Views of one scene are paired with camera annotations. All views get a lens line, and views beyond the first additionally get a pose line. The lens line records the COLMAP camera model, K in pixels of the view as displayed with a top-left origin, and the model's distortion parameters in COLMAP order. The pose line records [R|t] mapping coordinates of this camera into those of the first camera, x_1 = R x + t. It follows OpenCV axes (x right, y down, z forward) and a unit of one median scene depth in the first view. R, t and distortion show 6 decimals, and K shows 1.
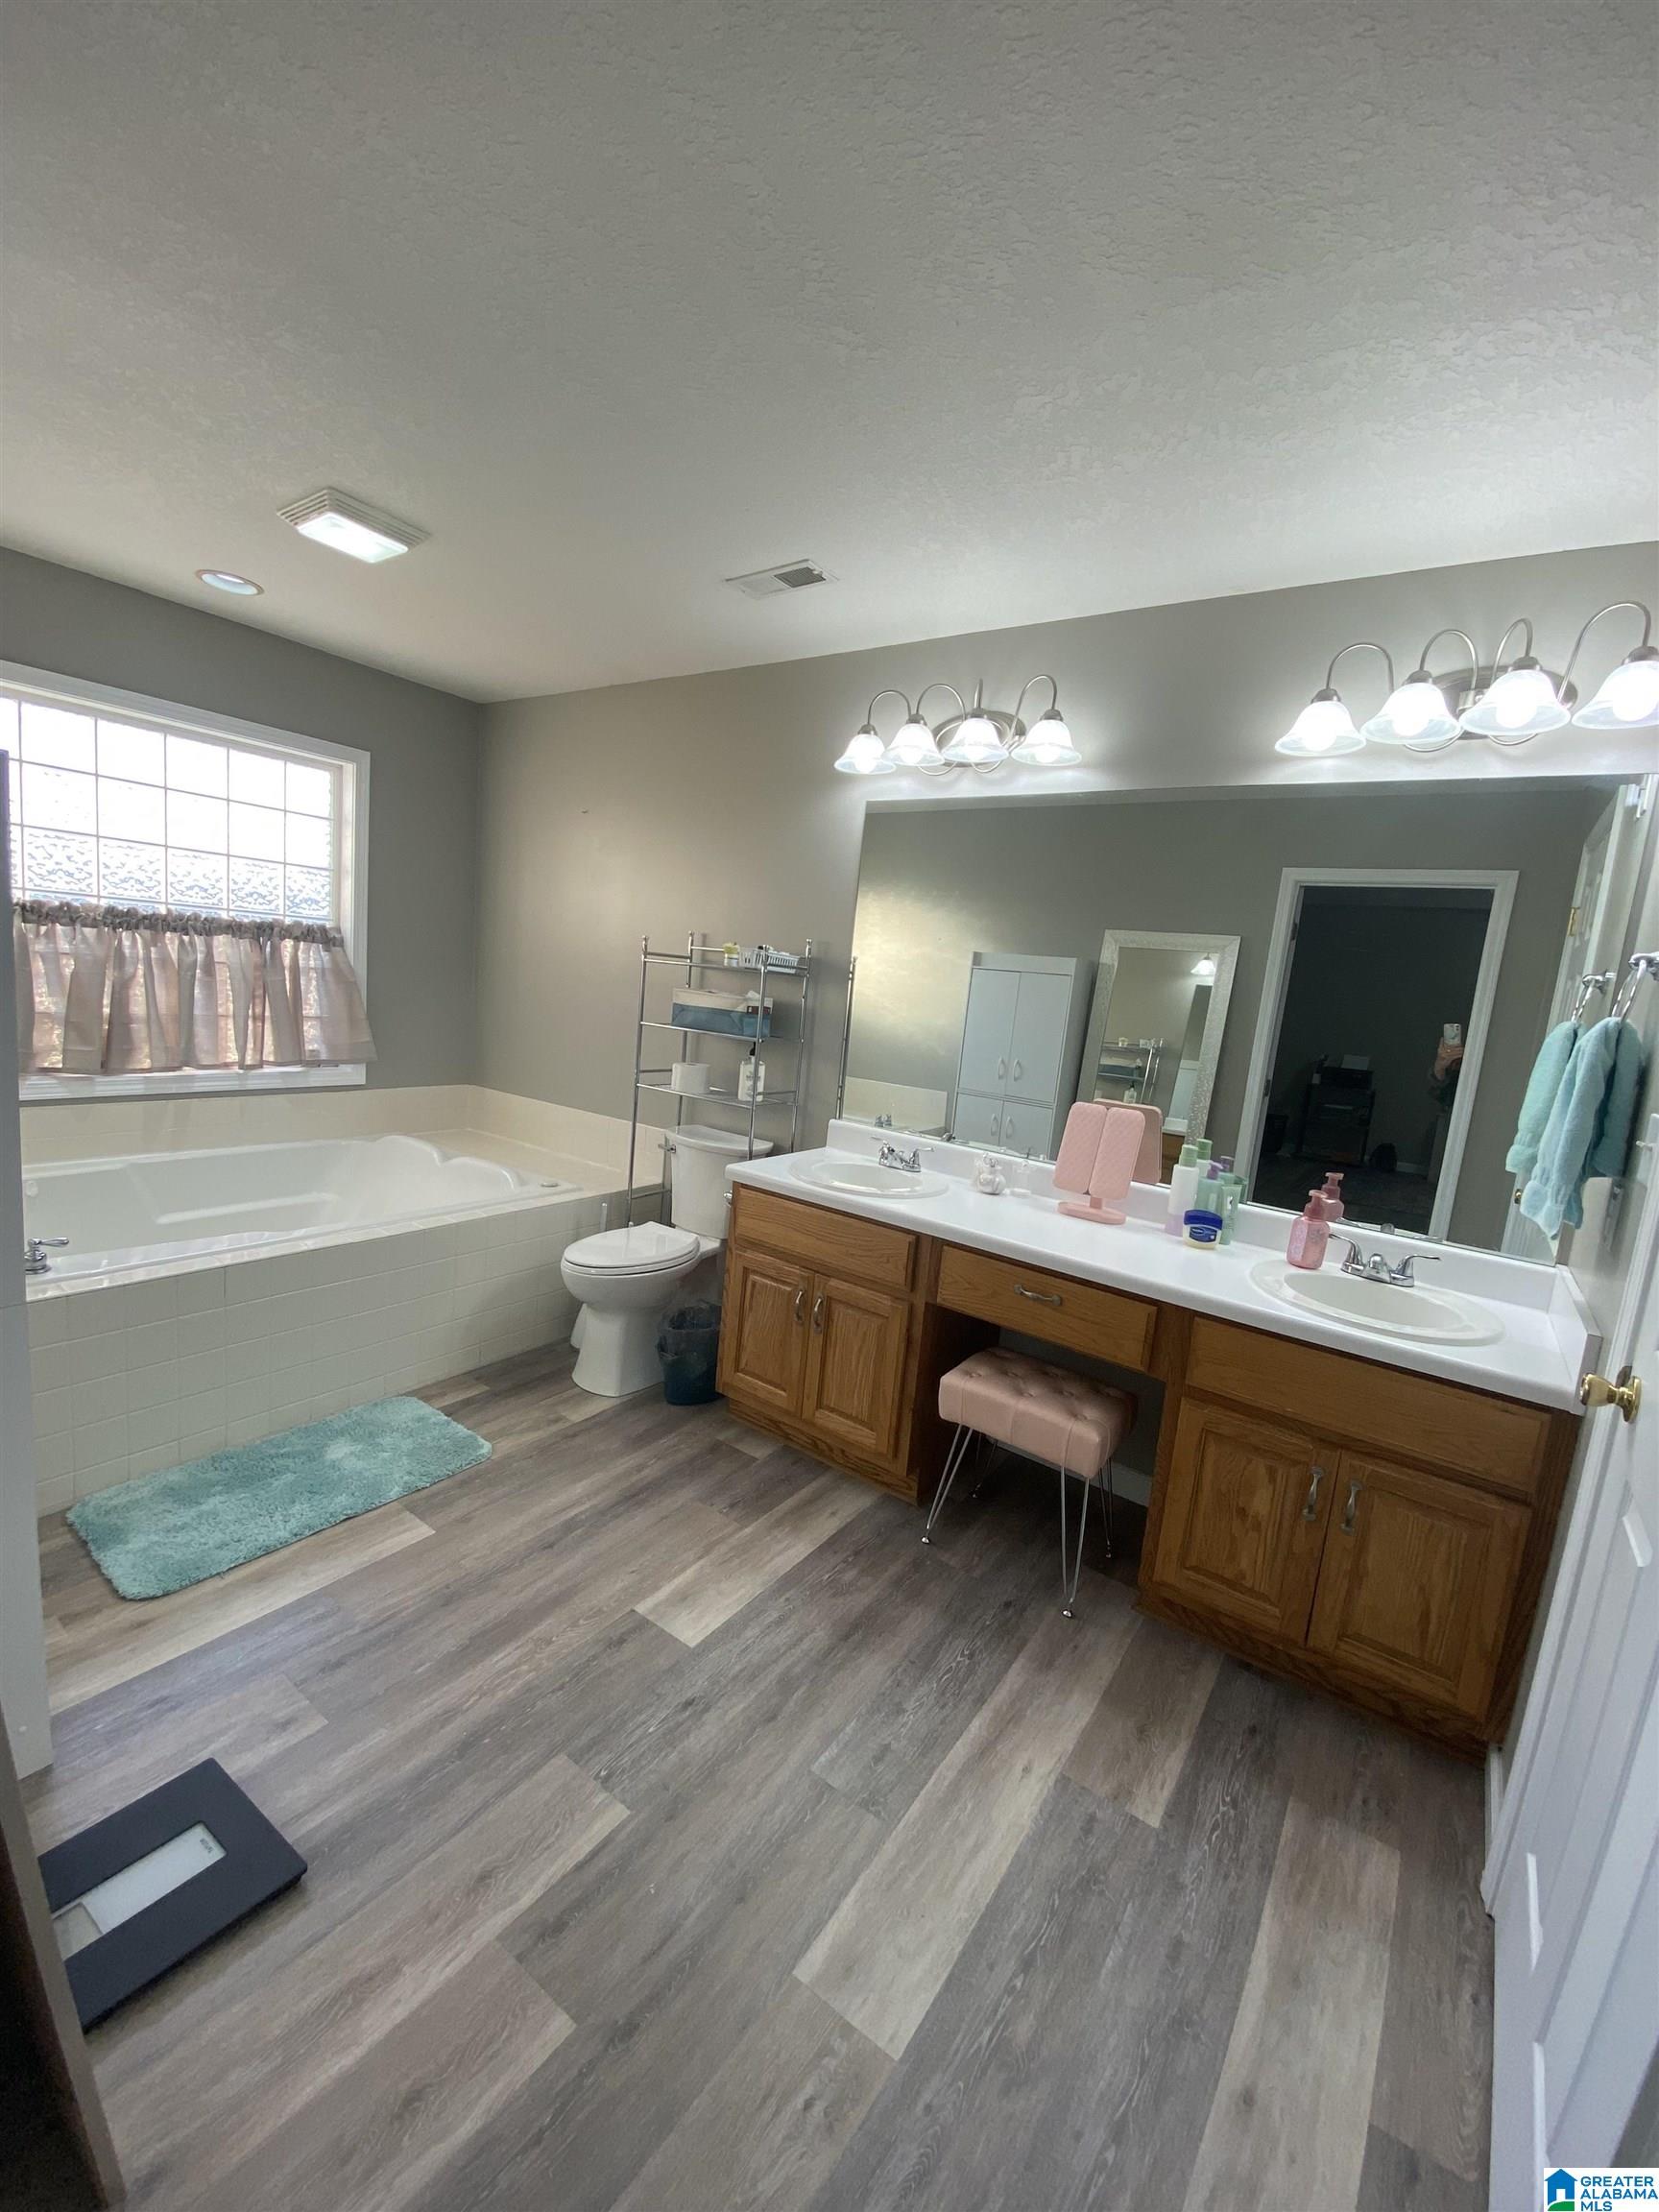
lens RADIAL K [[896.5, 0, 831.5], [0, 896.5, 1105.1], [0, 0, 1]] dist [0.051239, -0.039582]
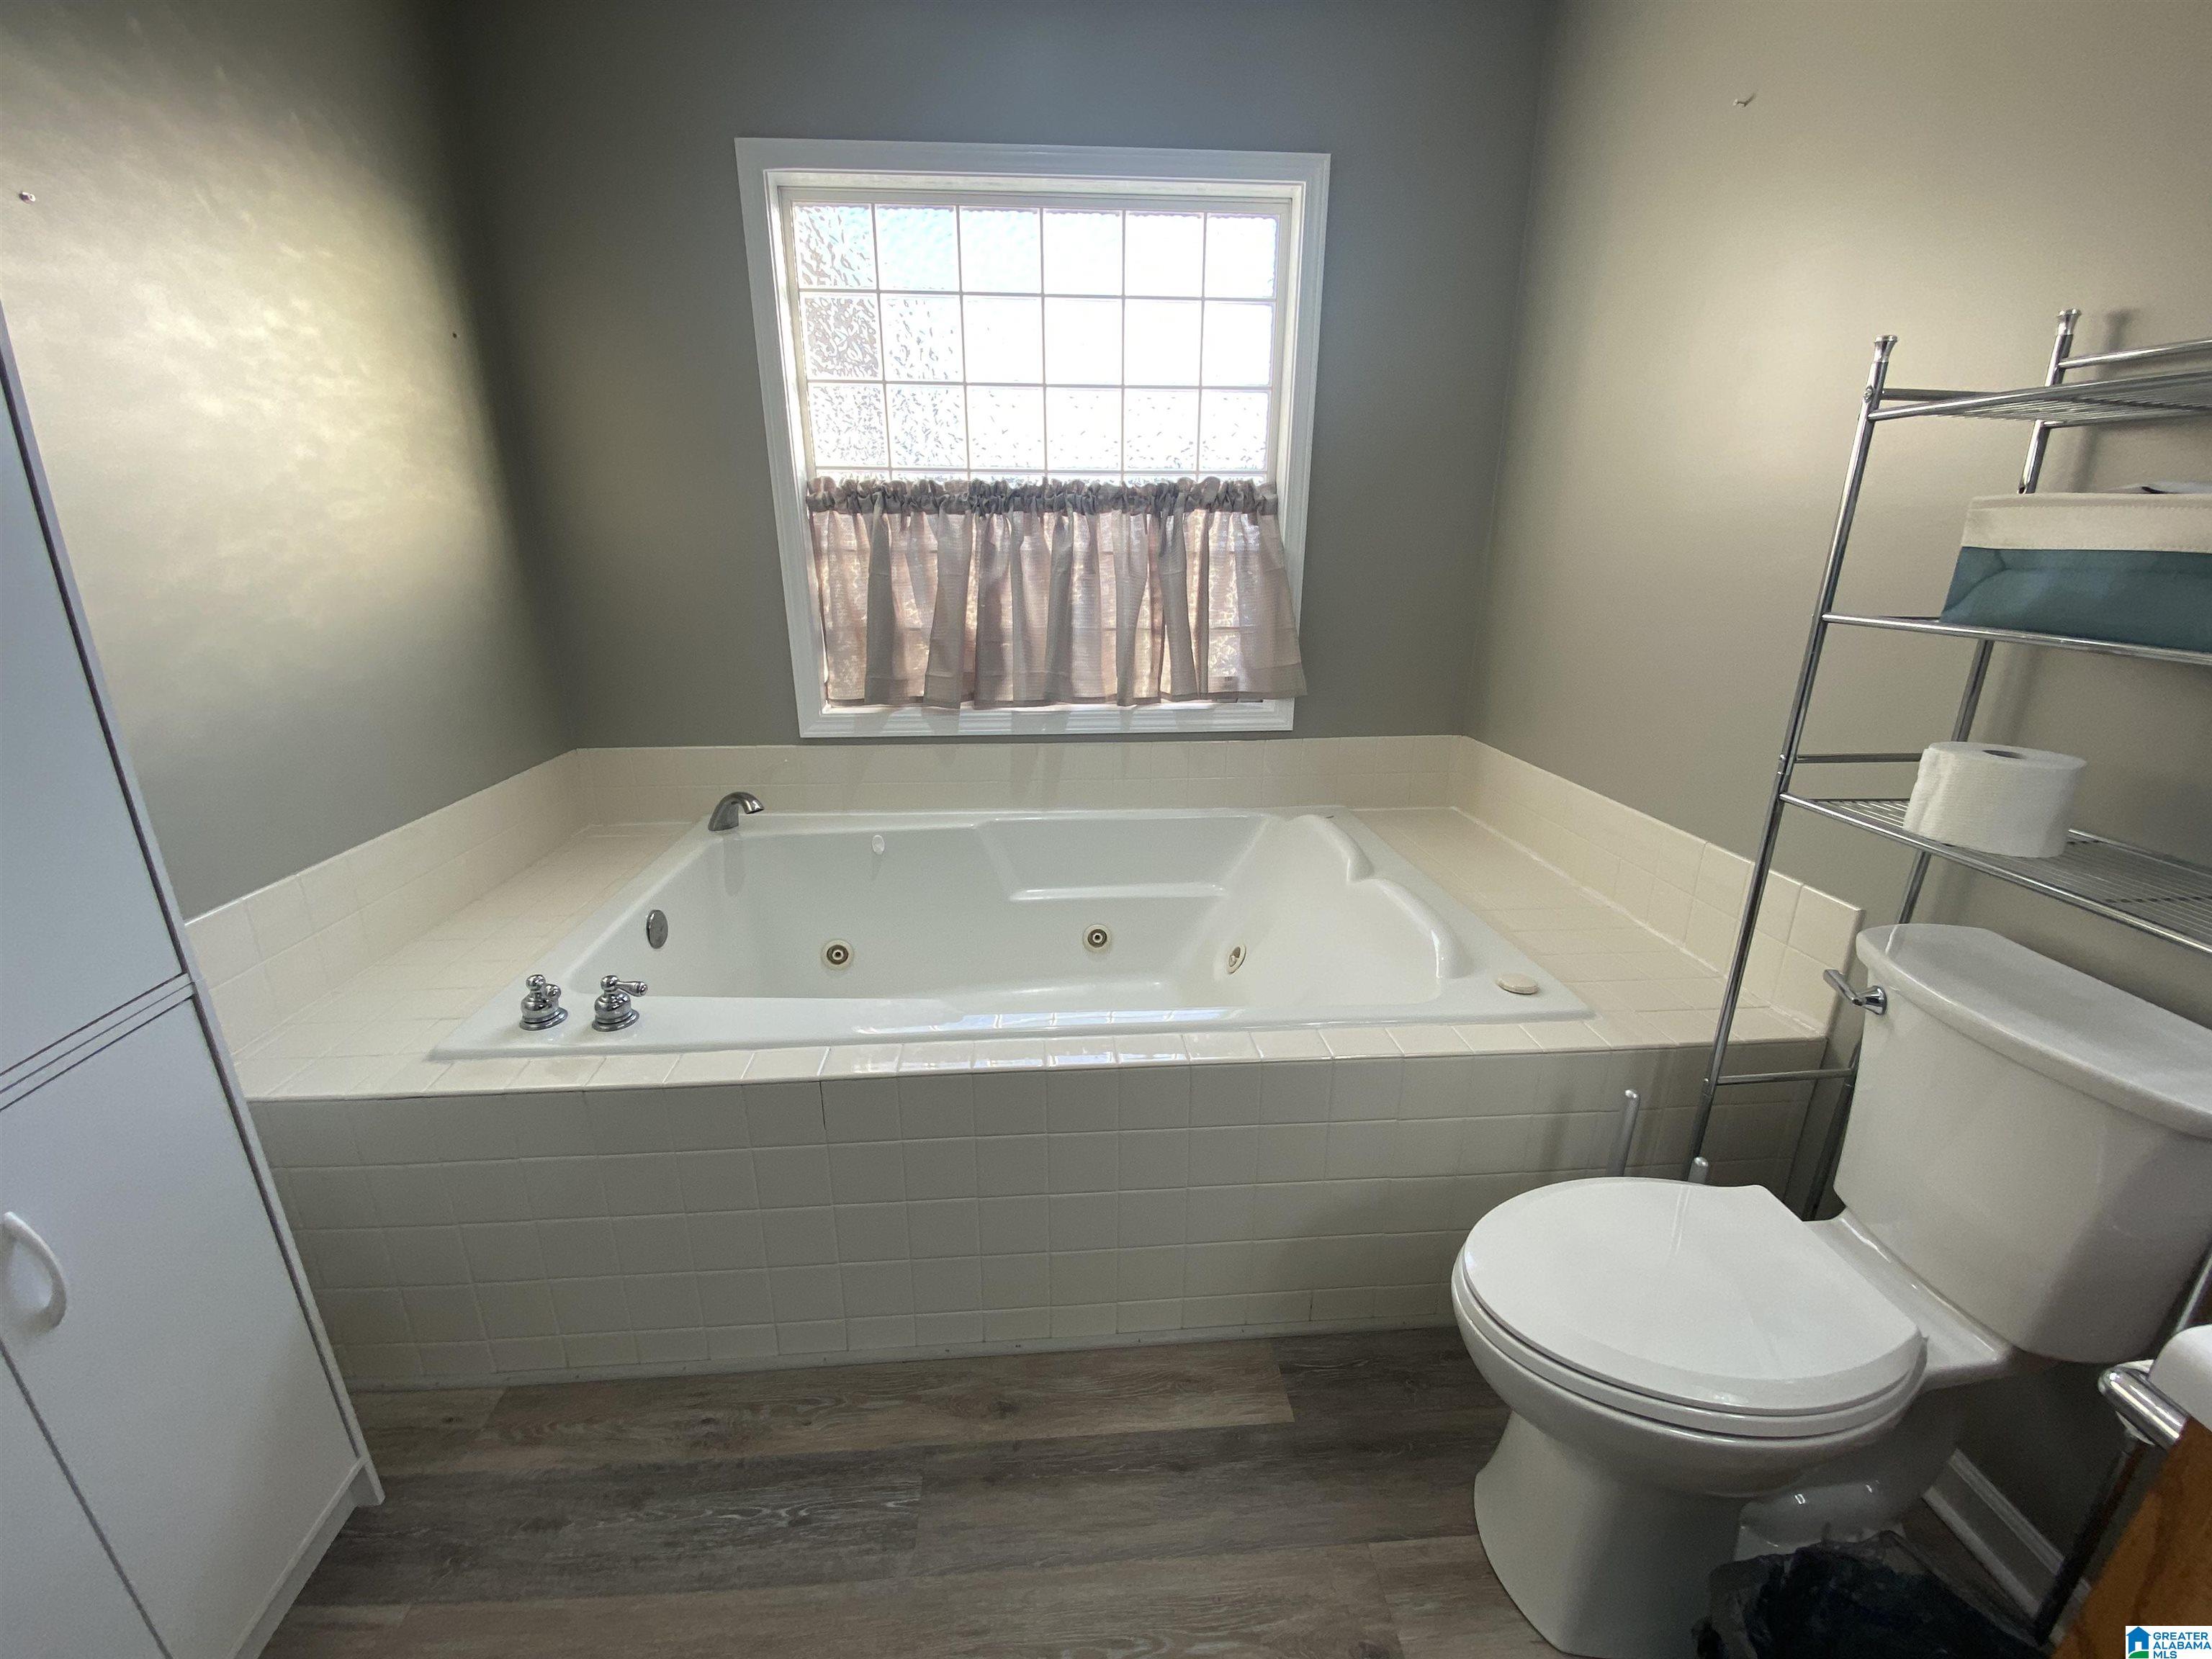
lens RADIAL K [[906.3, 0, 1111.7], [0, 906.3, 834.9], [0, 0, 1]] dist [0.001628, -0.000142]
pose [[0.638222, 0.149512, -0.755194, -0.119078], [-0.053817, 0.987225, 0.149968, -0.050777], [0.767969, -0.055070, 0.638116, 0.607762]]
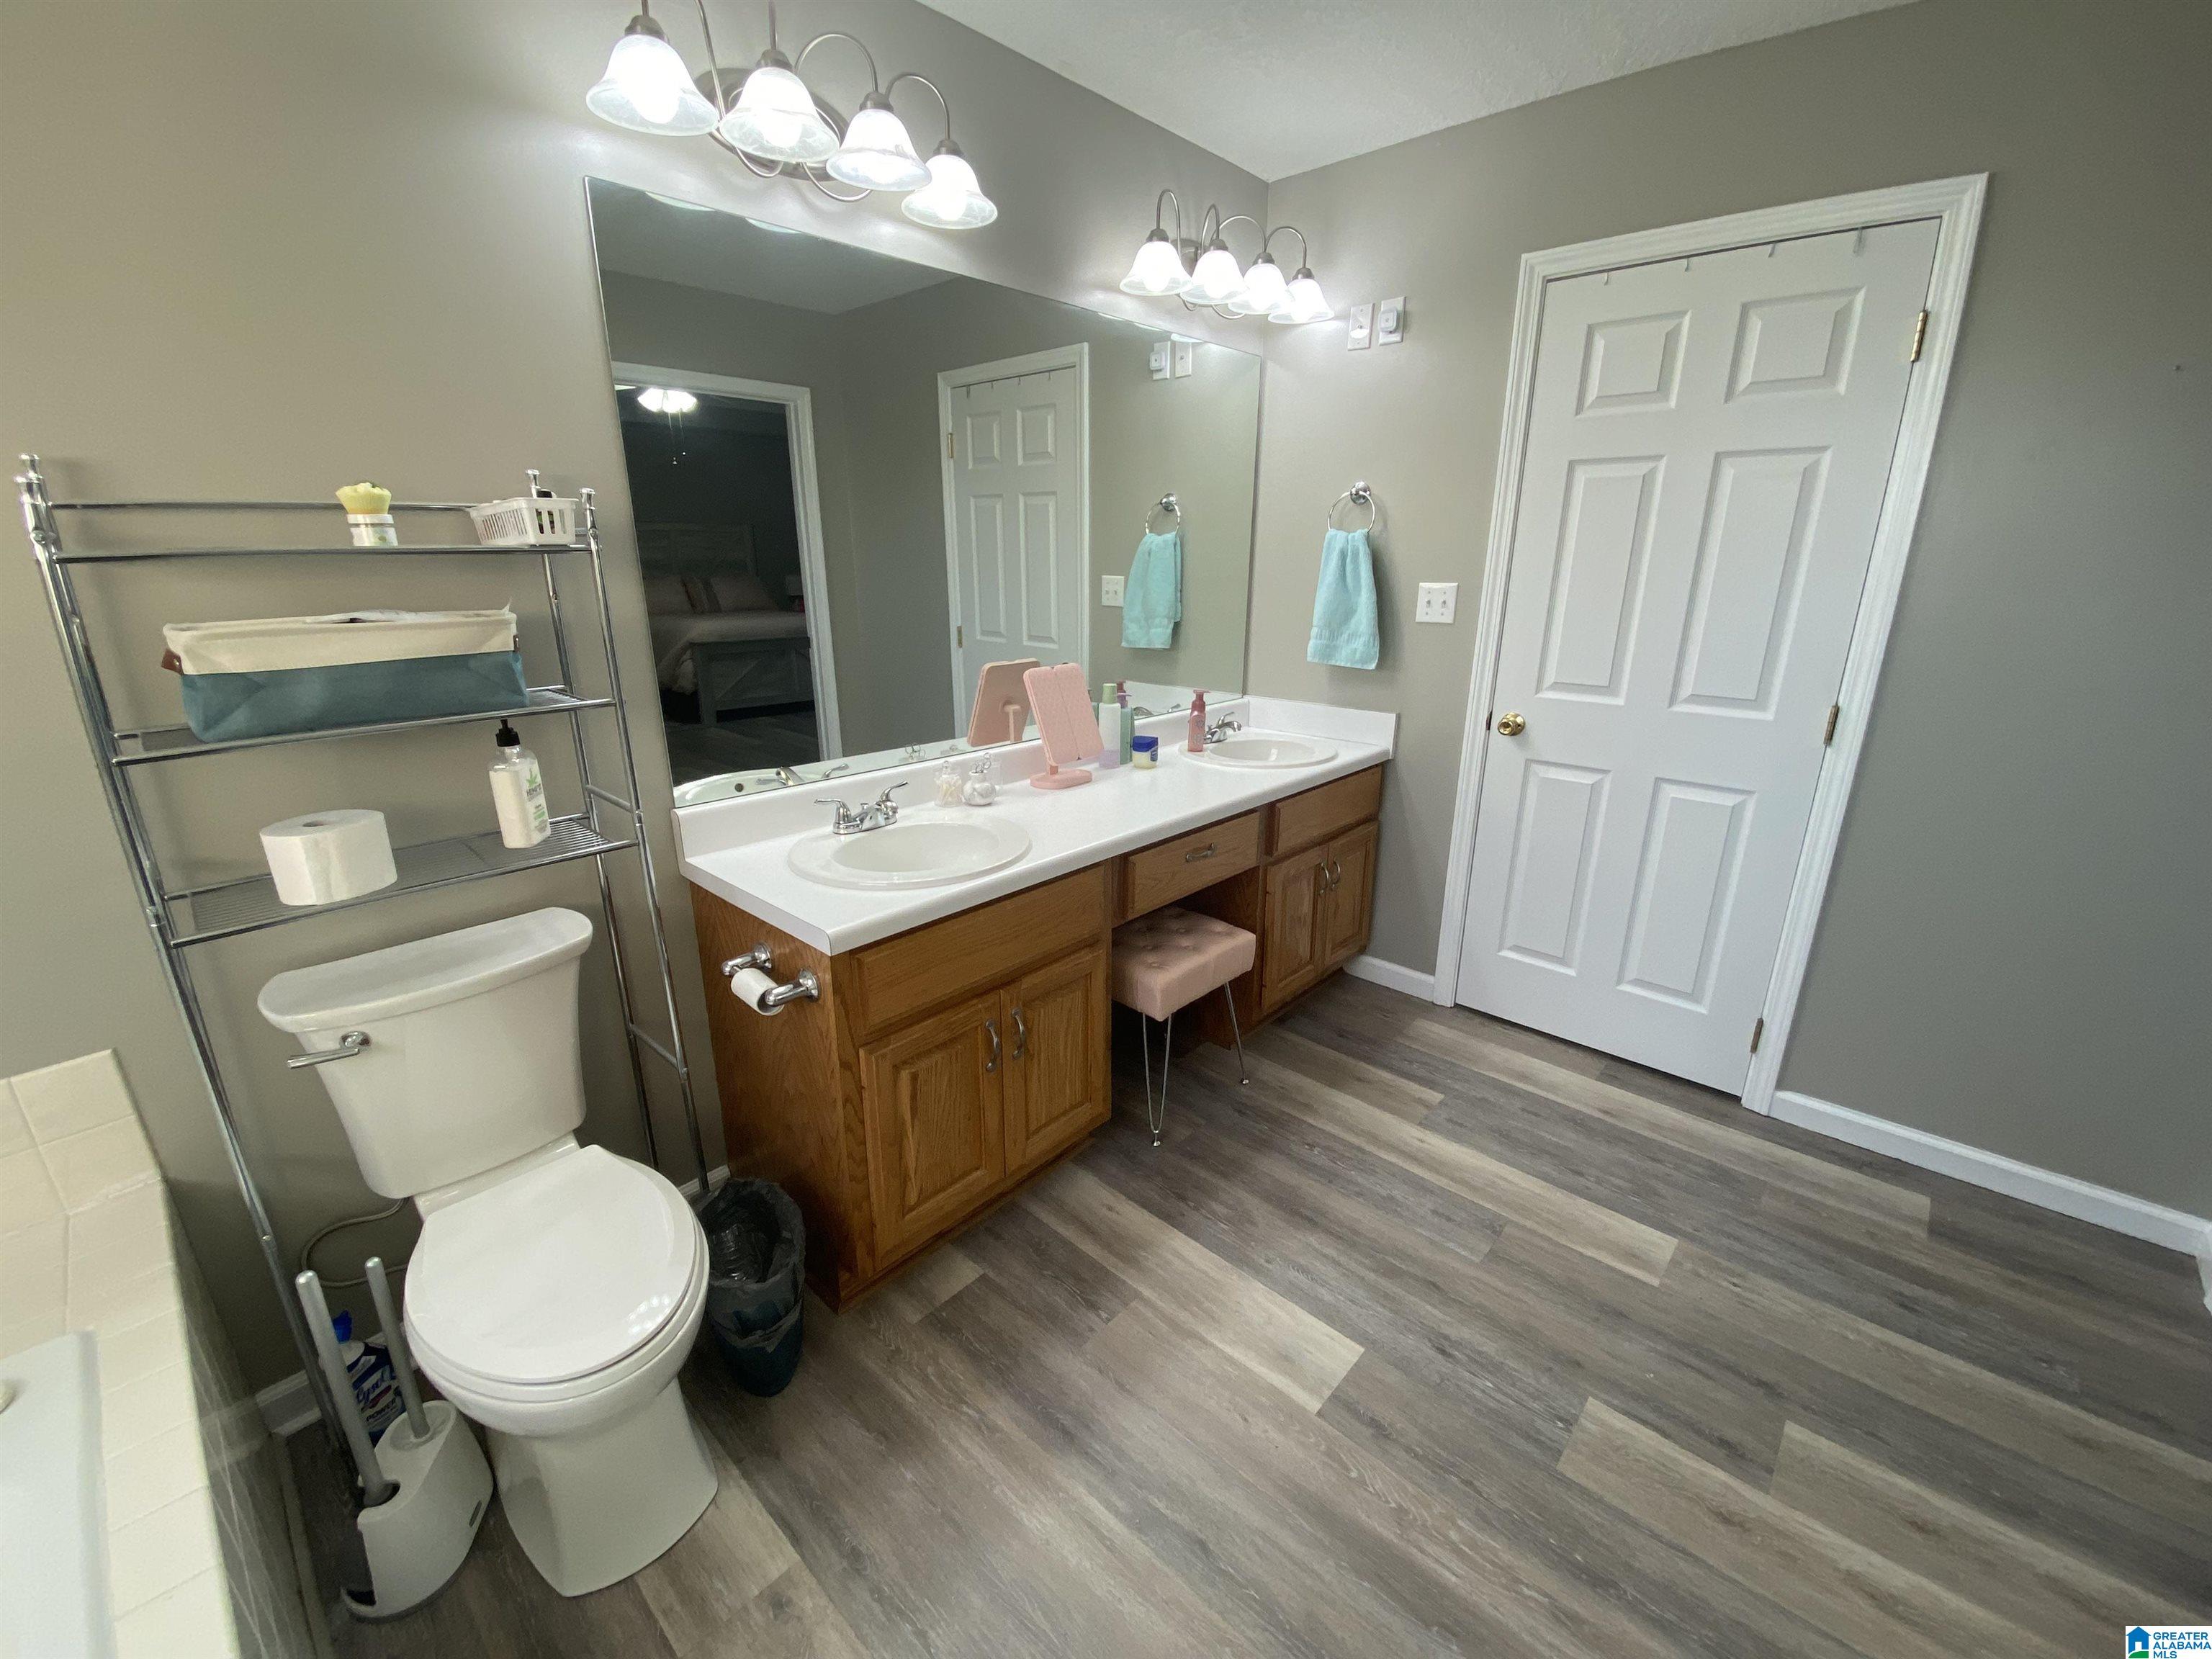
lens RADIAL K [[896.5, 0, 1106.0], [0, 896.5, 829.5], [0, 0, 1]] dist [0.051239, -0.039582]
pose [[0.134680, -0.380351, 0.914983, -0.496466], [0.152769, 0.920326, 0.360086, -0.138220], [-0.979042, 0.091284, 0.182055, 0.641769]]
